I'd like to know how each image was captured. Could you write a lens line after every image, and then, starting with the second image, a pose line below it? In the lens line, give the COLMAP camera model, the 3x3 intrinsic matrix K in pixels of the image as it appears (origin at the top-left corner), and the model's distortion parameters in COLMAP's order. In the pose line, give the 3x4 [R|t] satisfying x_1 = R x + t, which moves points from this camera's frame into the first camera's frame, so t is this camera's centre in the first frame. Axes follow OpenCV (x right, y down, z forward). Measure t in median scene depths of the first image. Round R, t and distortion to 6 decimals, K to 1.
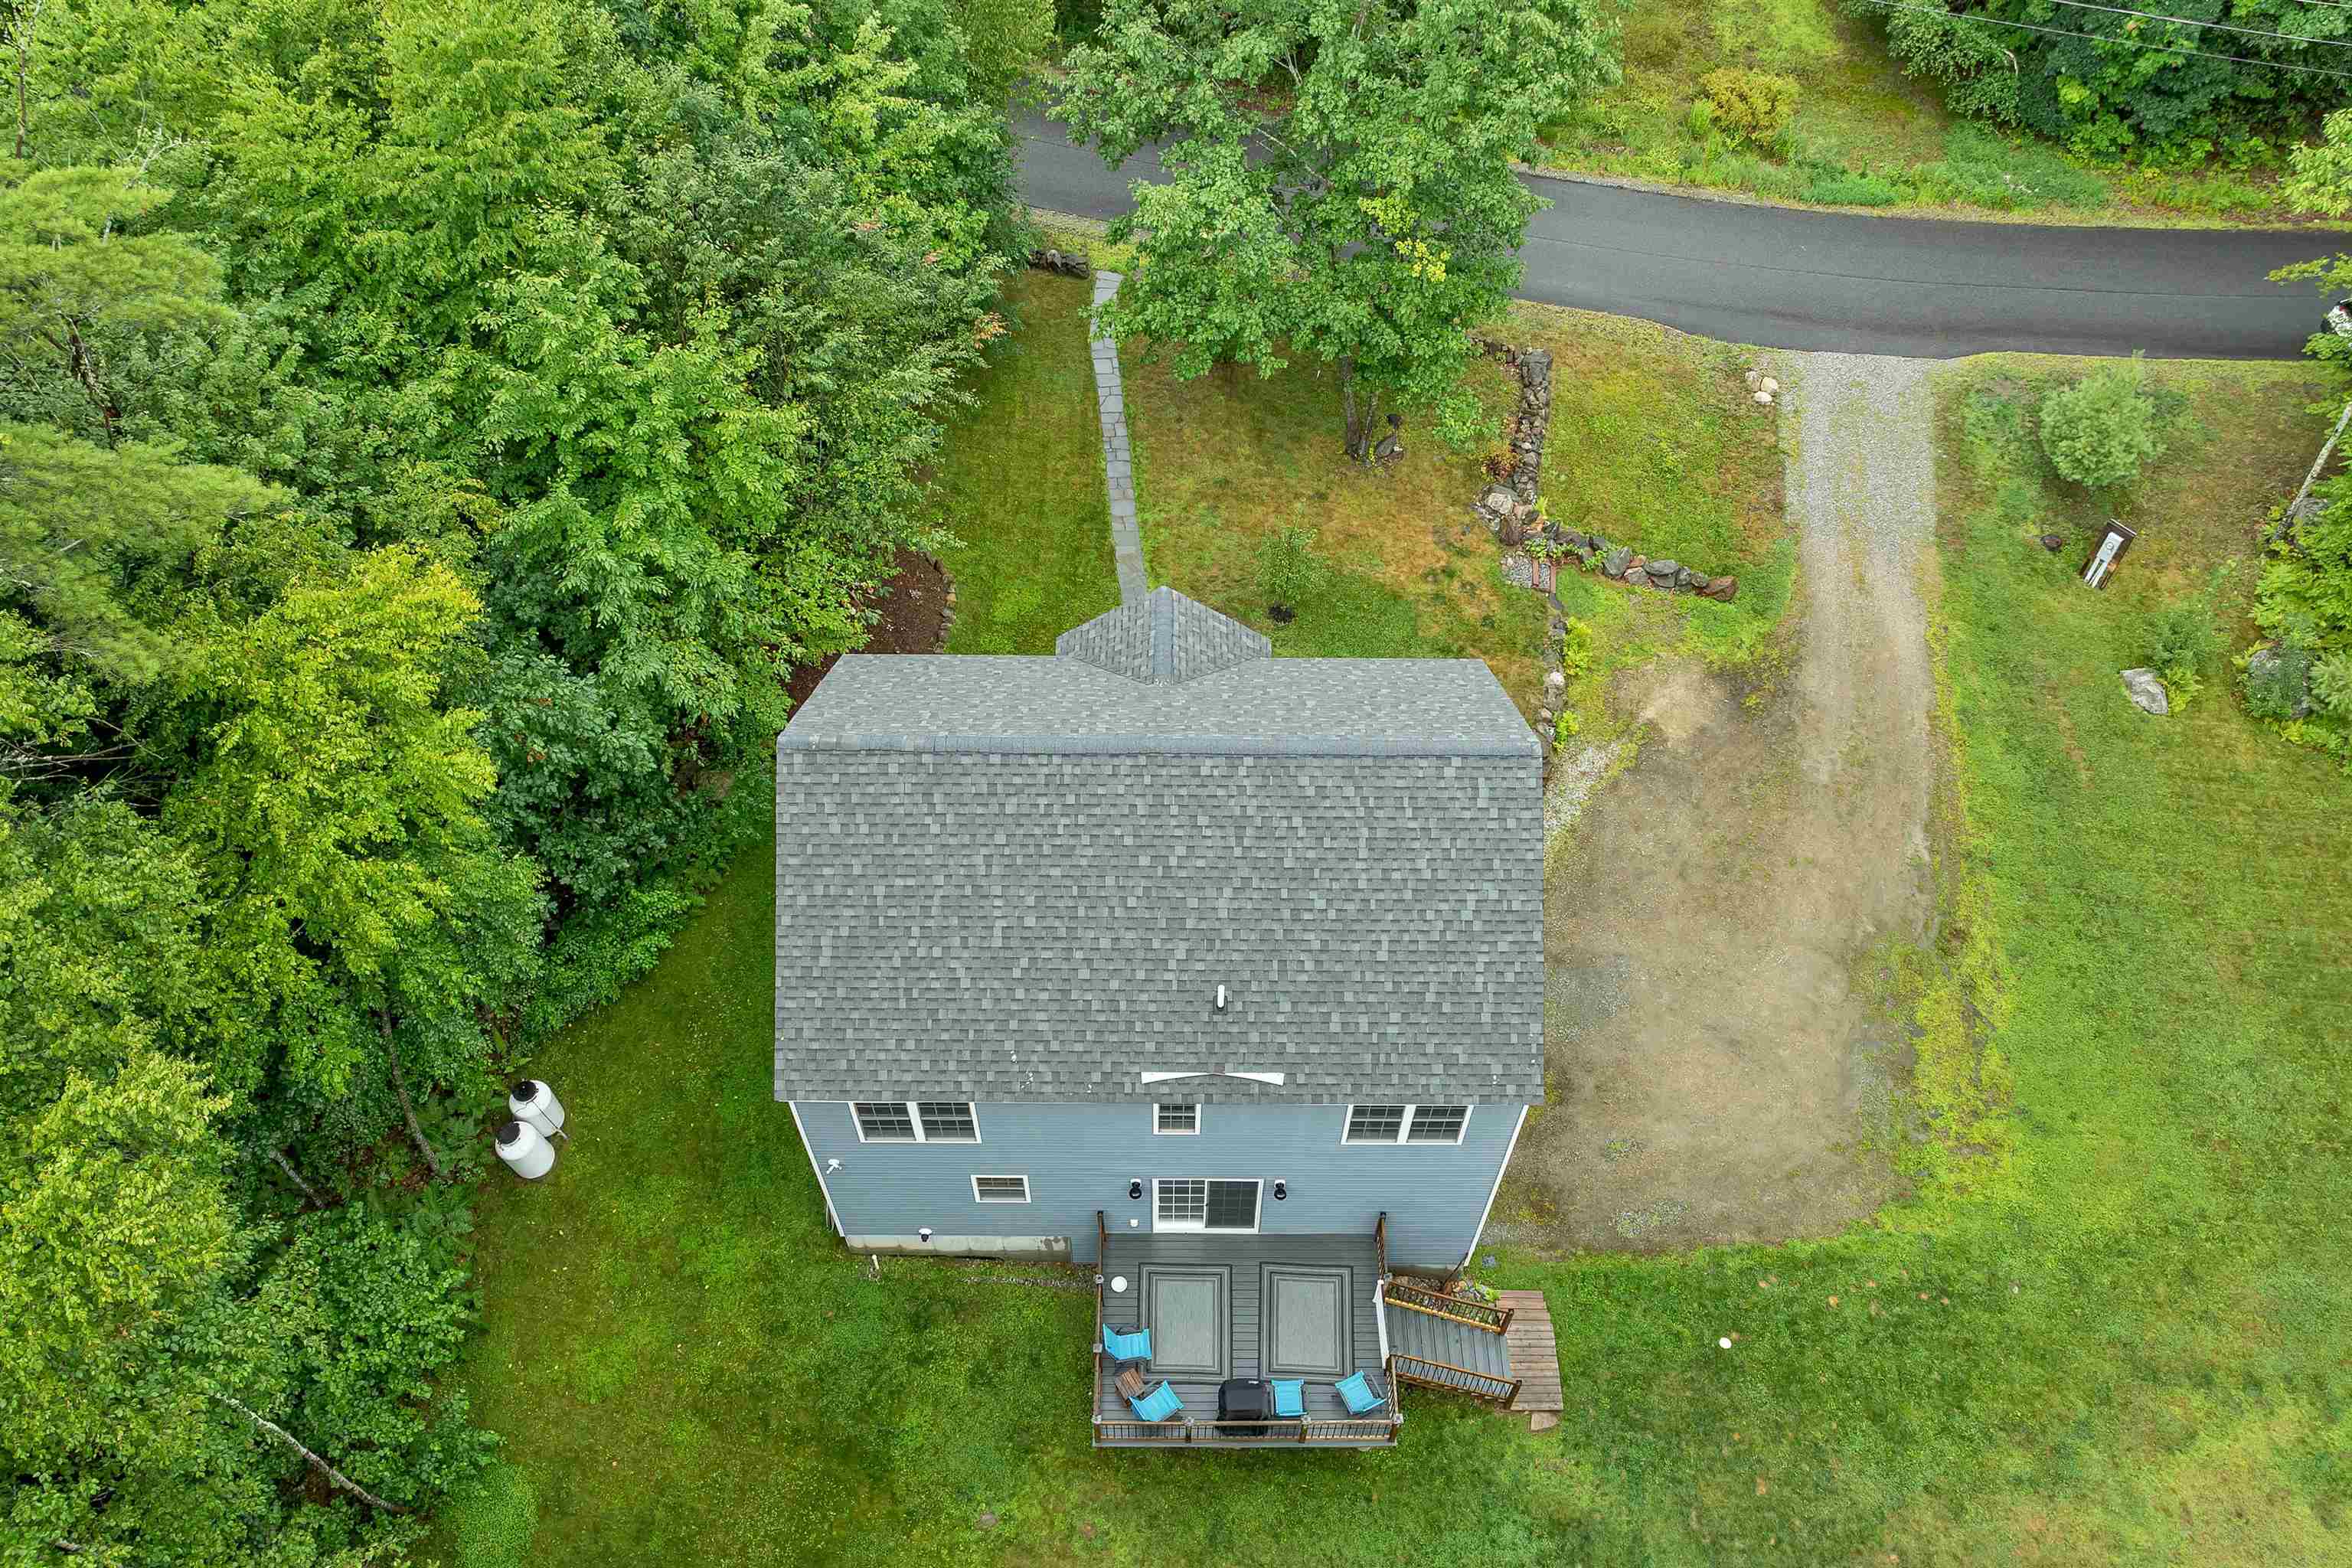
lens RADIAL K [[1718.5, 0, 1193.3], [0, 1718.5, 816.8], [0, 0, 1]] dist [-0.064586, 0.051269]
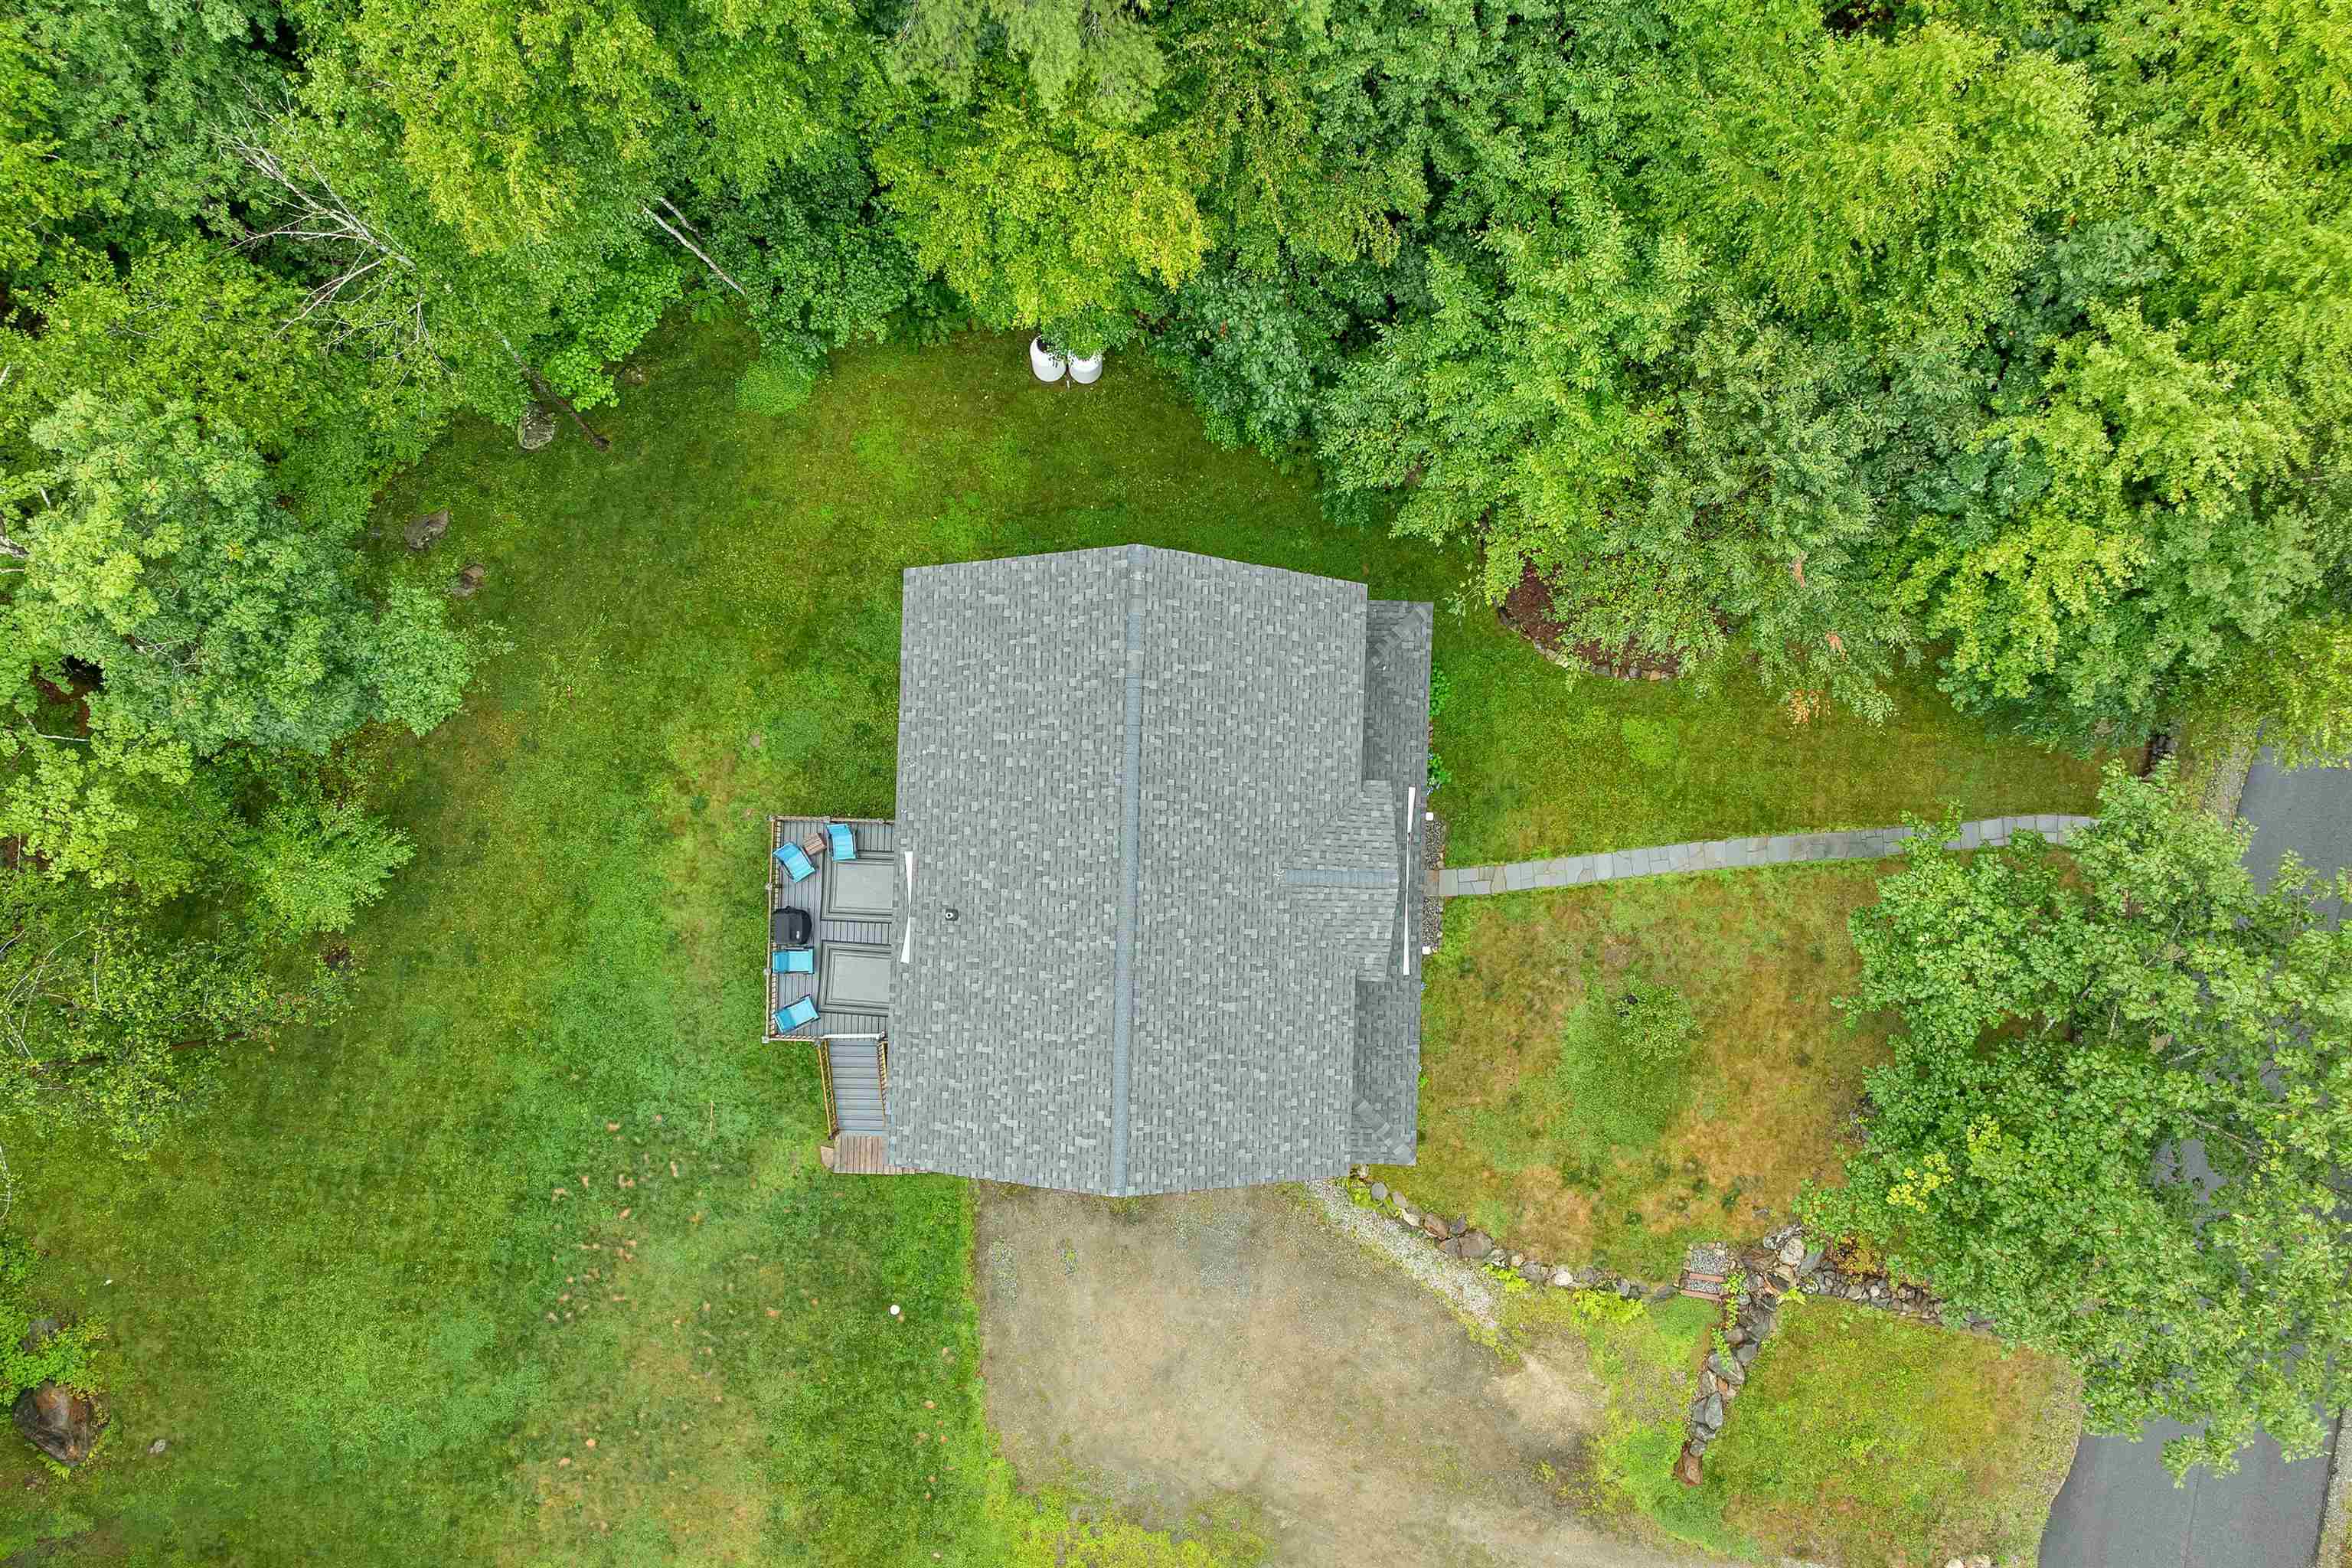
lens RADIAL K [[1726.5, 0, 1242.5], [0, 1726.5, 869.0], [0, 0, 1]] dist [-0.049231, -0.000614]
pose [[-0.034937, 0.998960, -0.029283, 0.009095], [-0.836225, -0.013175, 0.548228, -0.583481], [0.547272, 0.043641, 0.835816, 0.045799]]
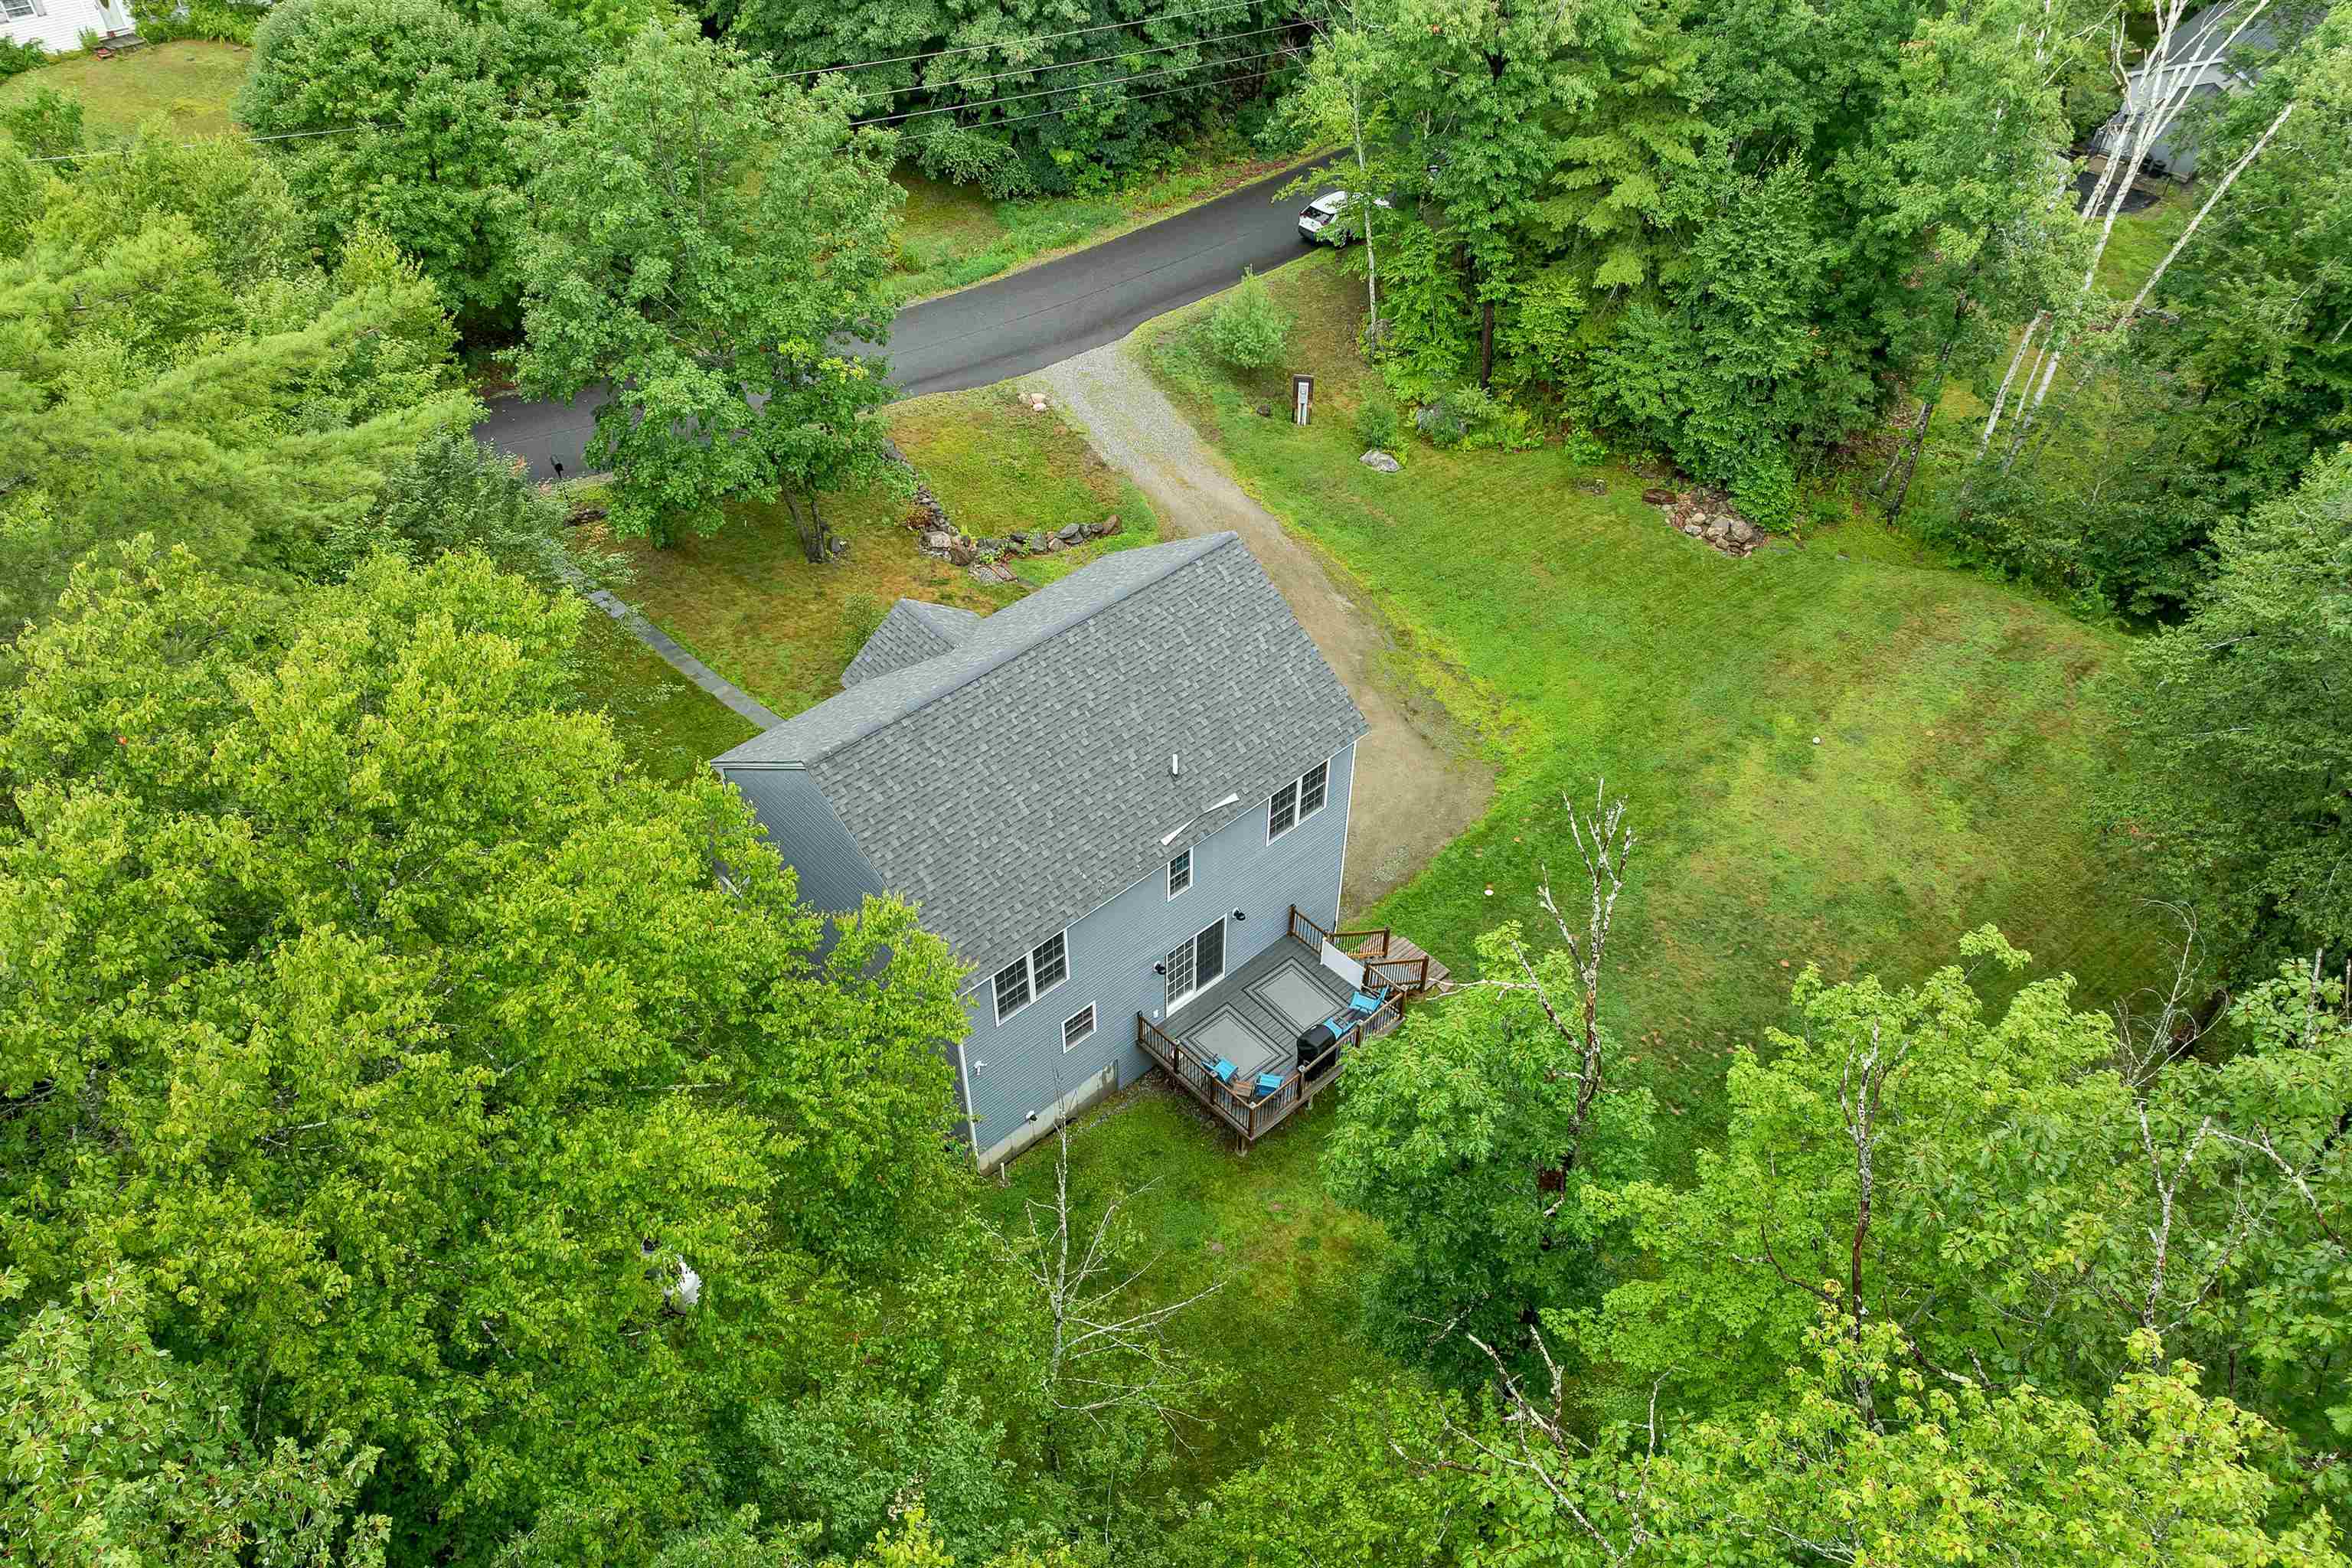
lens RADIAL K [[1710.5, 0, 1176.0], [0, 1710.5, 784.0], [0, 0, 1]] dist [-0.001267, 0.000182]
pose [[0.738177, -0.466974, 0.486857, -0.510016], [0.541997, 0.840231, -0.015864, 0.107037], [-0.401664, 0.275585, 0.873338, -0.163373]]
